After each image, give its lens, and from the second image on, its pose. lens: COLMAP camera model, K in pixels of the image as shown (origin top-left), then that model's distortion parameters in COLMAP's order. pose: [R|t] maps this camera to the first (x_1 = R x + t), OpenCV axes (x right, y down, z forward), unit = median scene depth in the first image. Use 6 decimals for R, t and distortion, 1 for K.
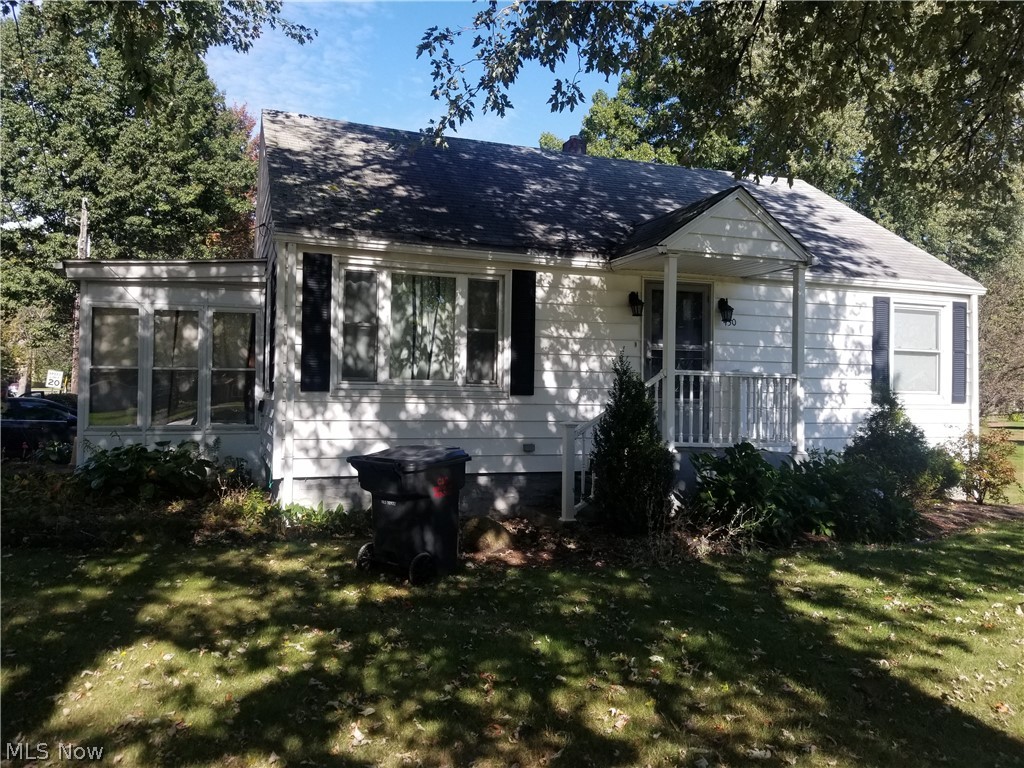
lens RADIAL K [[799.1, 0, 511.8], [0, 799.1, 346.2], [0, 0, 1]] dist [0.001356, -0.009700]
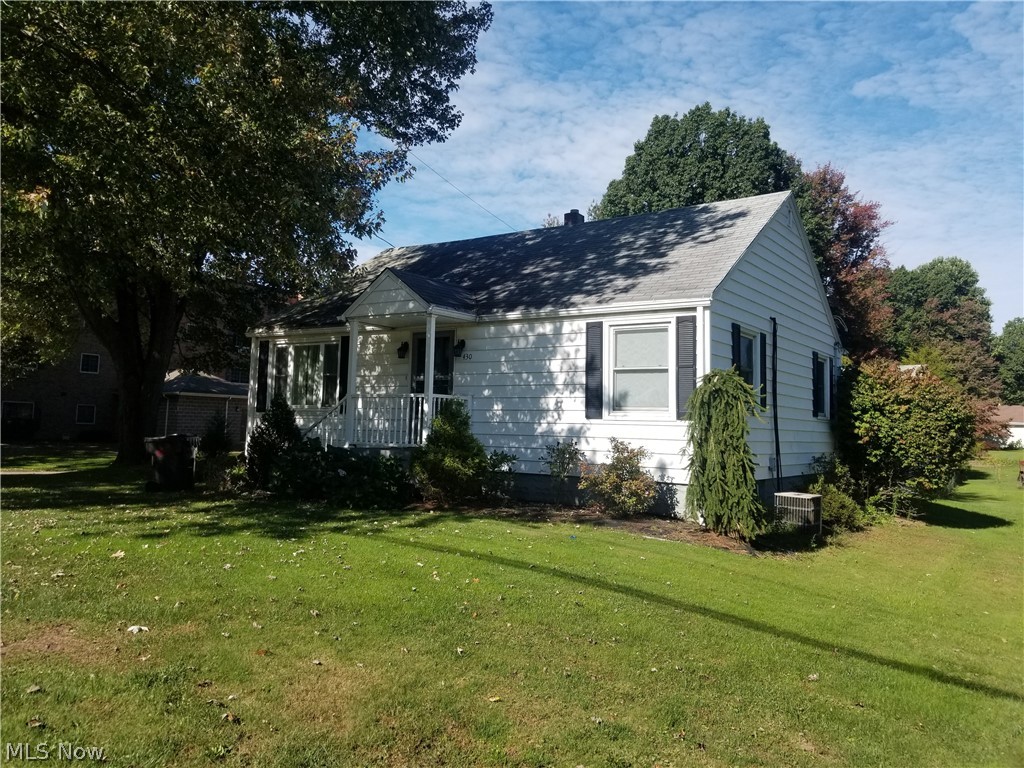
lens RADIAL K [[799.1, 0, 511.8], [0, 799.1, 346.2], [0, 0, 1]] dist [0.001356, -0.009700]
pose [[0.598782, -0.080434, -0.796863, 1.322899], [0.040448, 0.996712, -0.070213, 0.046210], [0.799890, 0.009811, 0.600066, 0.256927]]
